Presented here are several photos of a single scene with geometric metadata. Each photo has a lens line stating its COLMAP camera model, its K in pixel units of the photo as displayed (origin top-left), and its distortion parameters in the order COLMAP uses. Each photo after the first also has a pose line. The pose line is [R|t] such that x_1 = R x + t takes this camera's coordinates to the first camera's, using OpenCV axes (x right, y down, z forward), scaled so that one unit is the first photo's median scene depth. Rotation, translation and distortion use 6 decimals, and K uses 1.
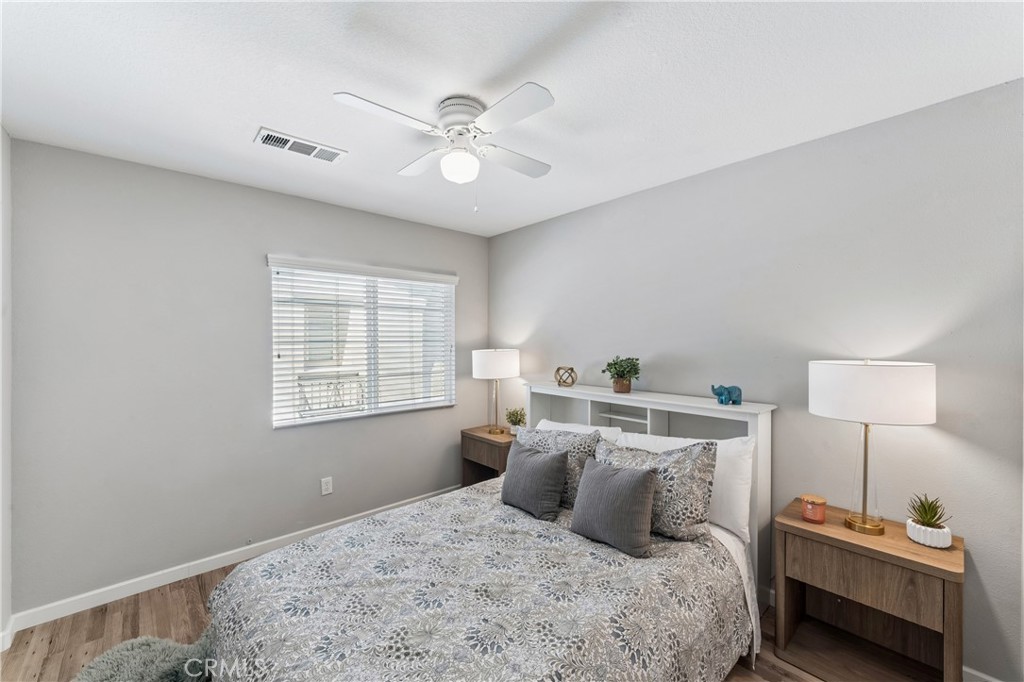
lens RADIAL K [[411.5, 0, 518.5], [0, 411.5, 337.3], [0, 0, 1]] dist [-0.001897, -0.000103]
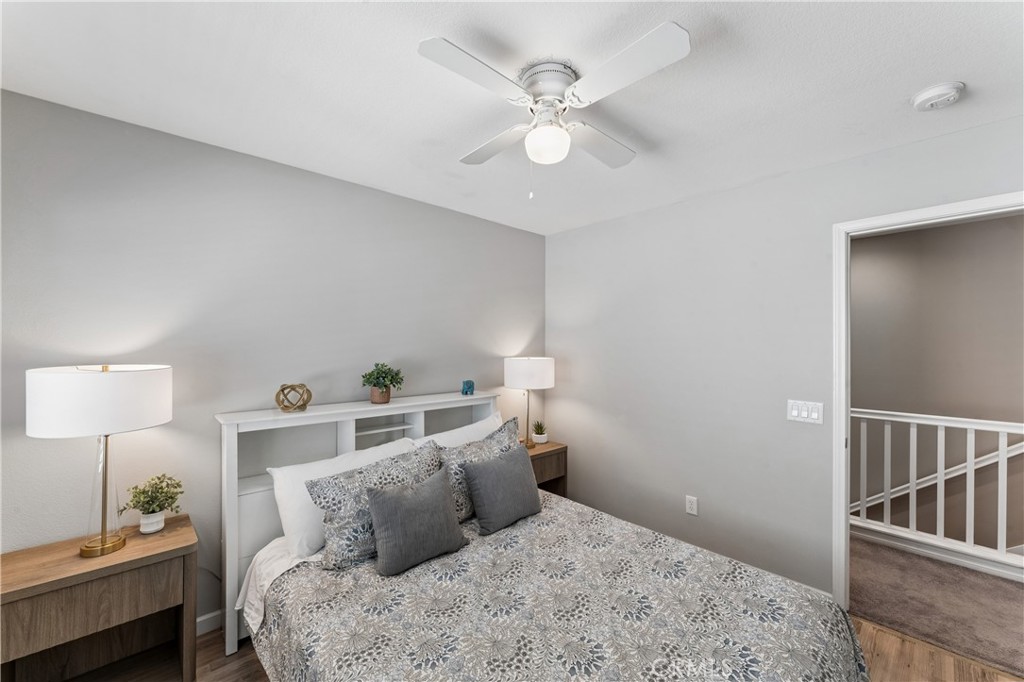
lens RADIAL K [[405.8, 0, 510.5], [0, 405.8, 332.4], [0, 0, 1]] dist [-0.016958, -0.000293]
pose [[-0.026666, 0.038815, 0.998891, -0.691263], [-0.013799, 0.999136, -0.039193, 0.009418], [-0.999549, -0.014829, -0.026107, 0.767249]]
